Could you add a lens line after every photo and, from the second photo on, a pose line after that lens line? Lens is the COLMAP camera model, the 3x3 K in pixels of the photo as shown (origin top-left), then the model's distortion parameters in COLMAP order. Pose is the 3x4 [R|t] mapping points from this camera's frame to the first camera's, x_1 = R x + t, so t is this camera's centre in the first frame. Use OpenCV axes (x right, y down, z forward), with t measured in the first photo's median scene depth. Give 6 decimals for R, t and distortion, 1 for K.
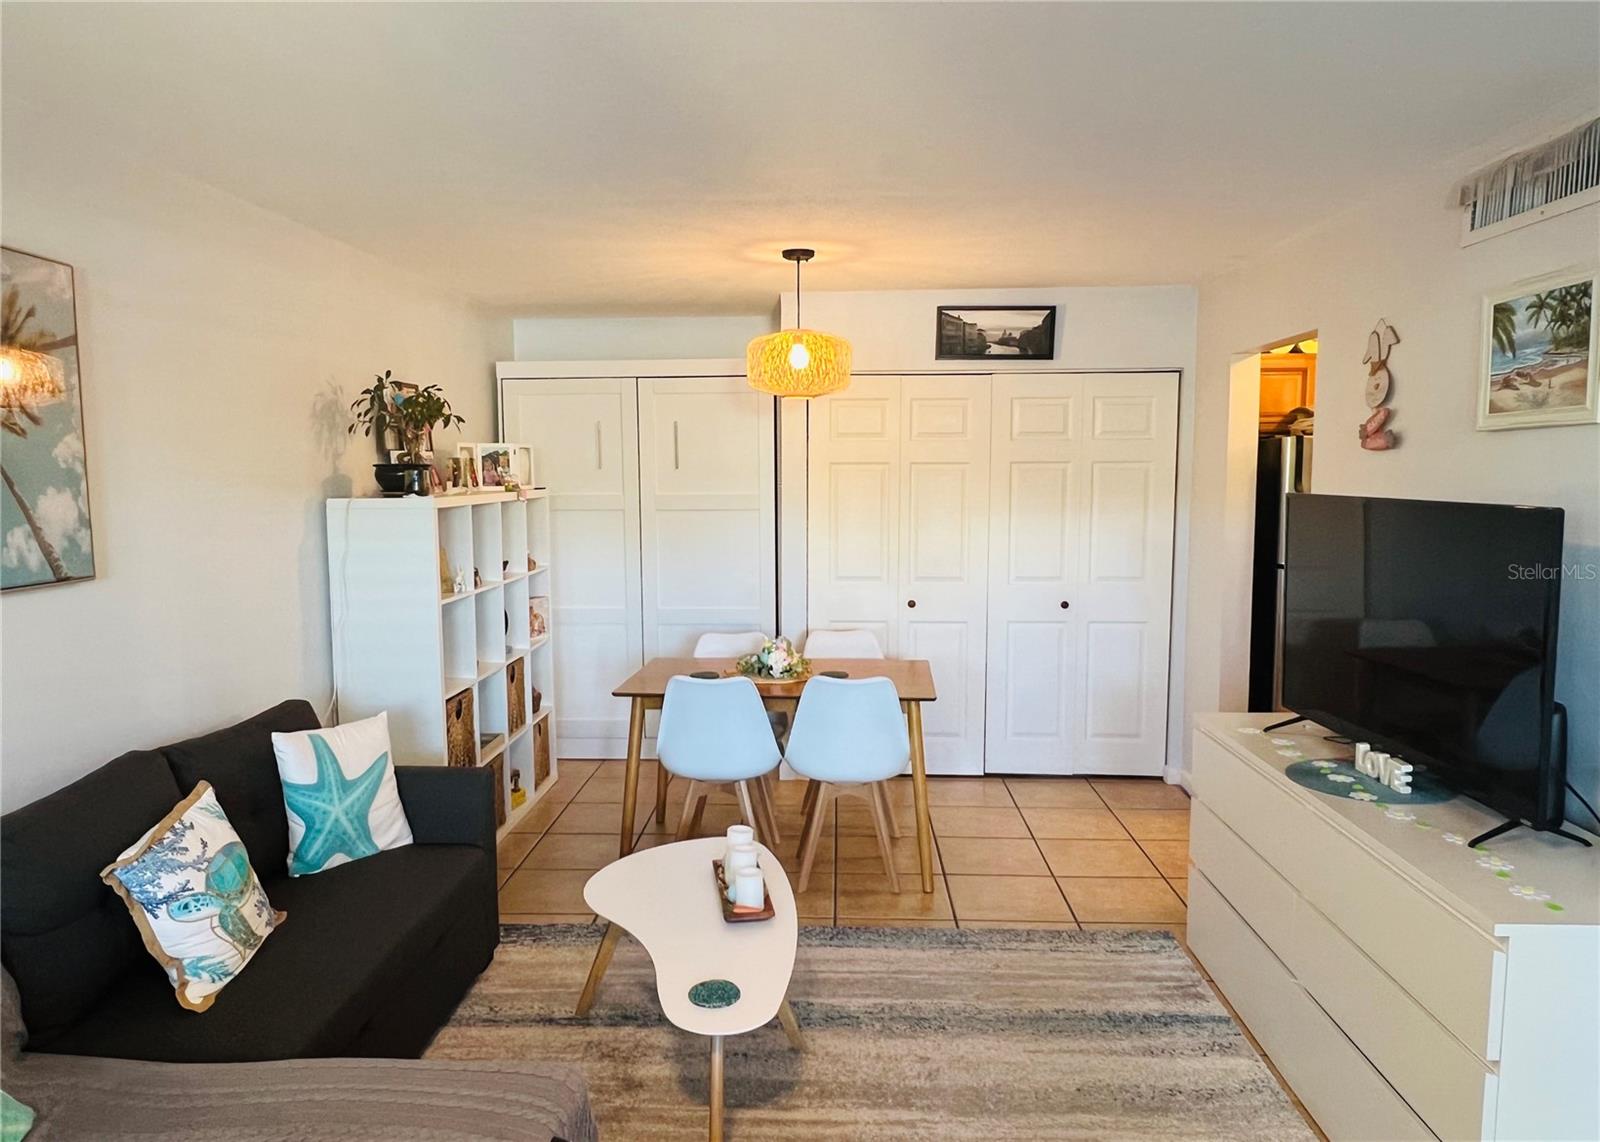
lens RADIAL K [[1075.5, 0, 787.0], [0, 1075.5, 579.4], [0, 0, 1]] dist [-0.006226, -0.002895]
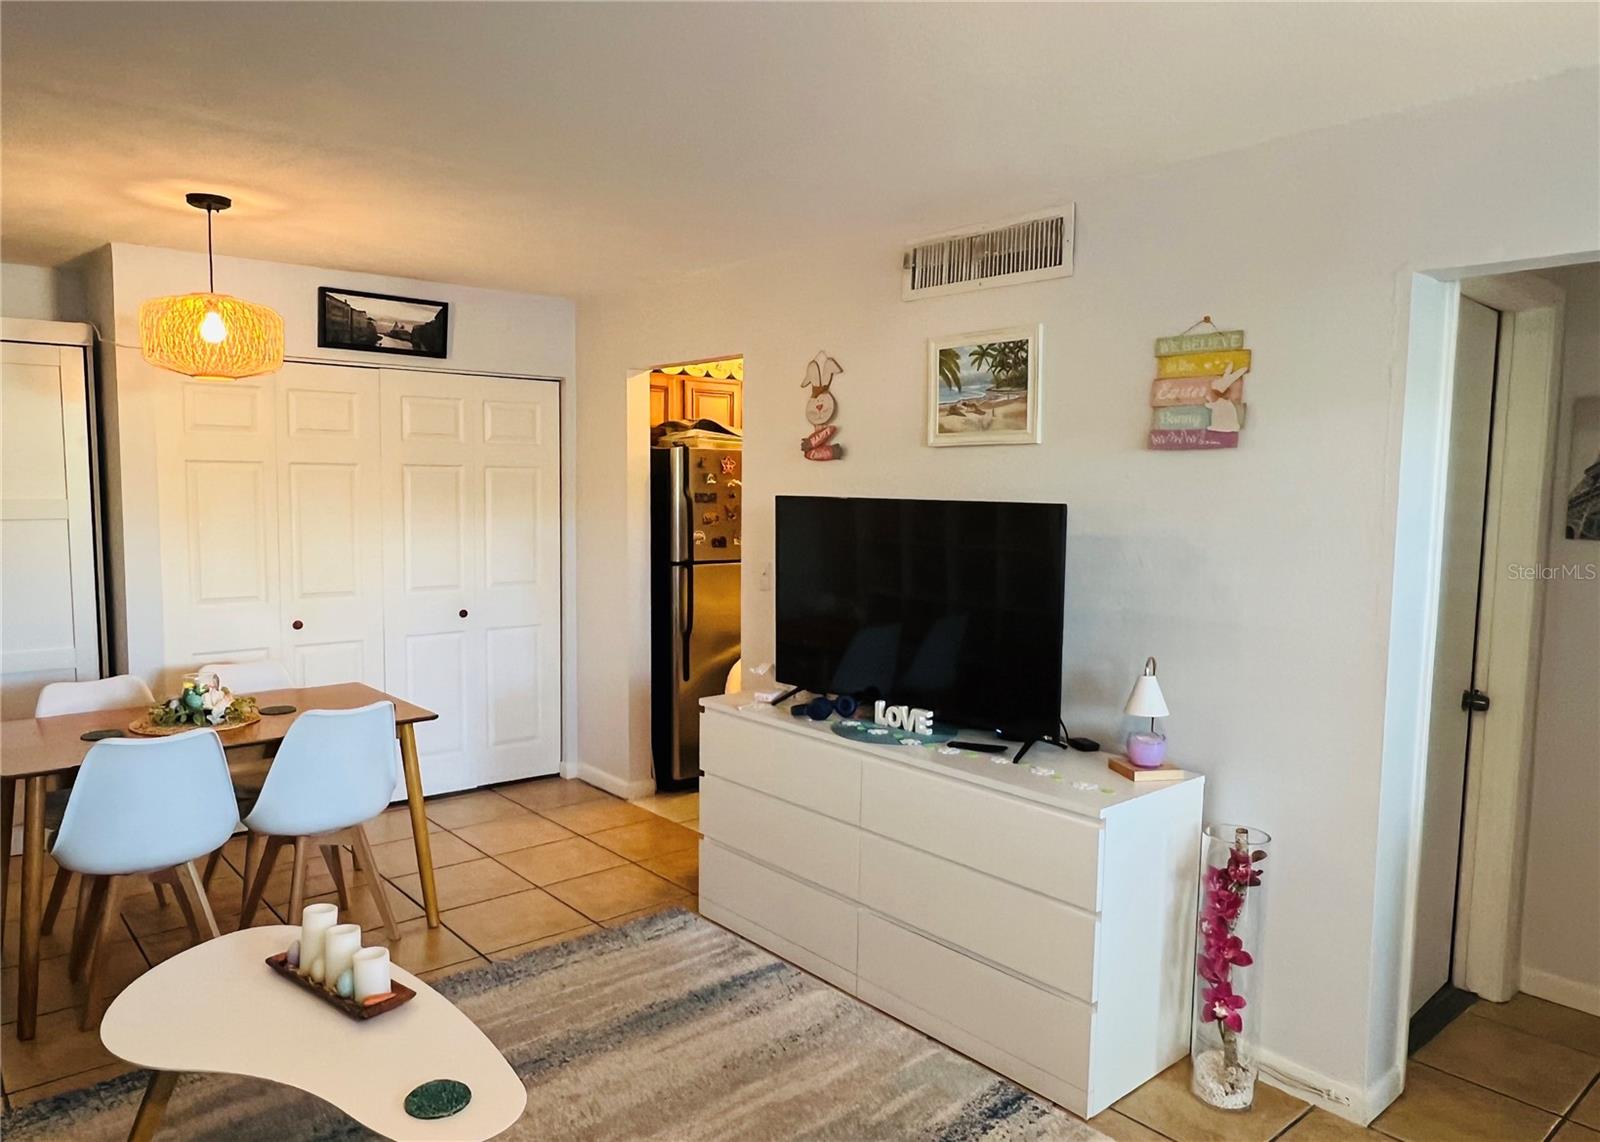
lens RADIAL K [[1075.5, 0, 787.0], [0, 1075.5, 579.4], [0, 0, 1]] dist [-0.006226, -0.002895]
pose [[0.726498, -0.049453, 0.685387, -0.303385], [0.055865, 0.998356, 0.012818, -0.004873], [-0.684894, 0.028977, 0.728066, 0.152163]]
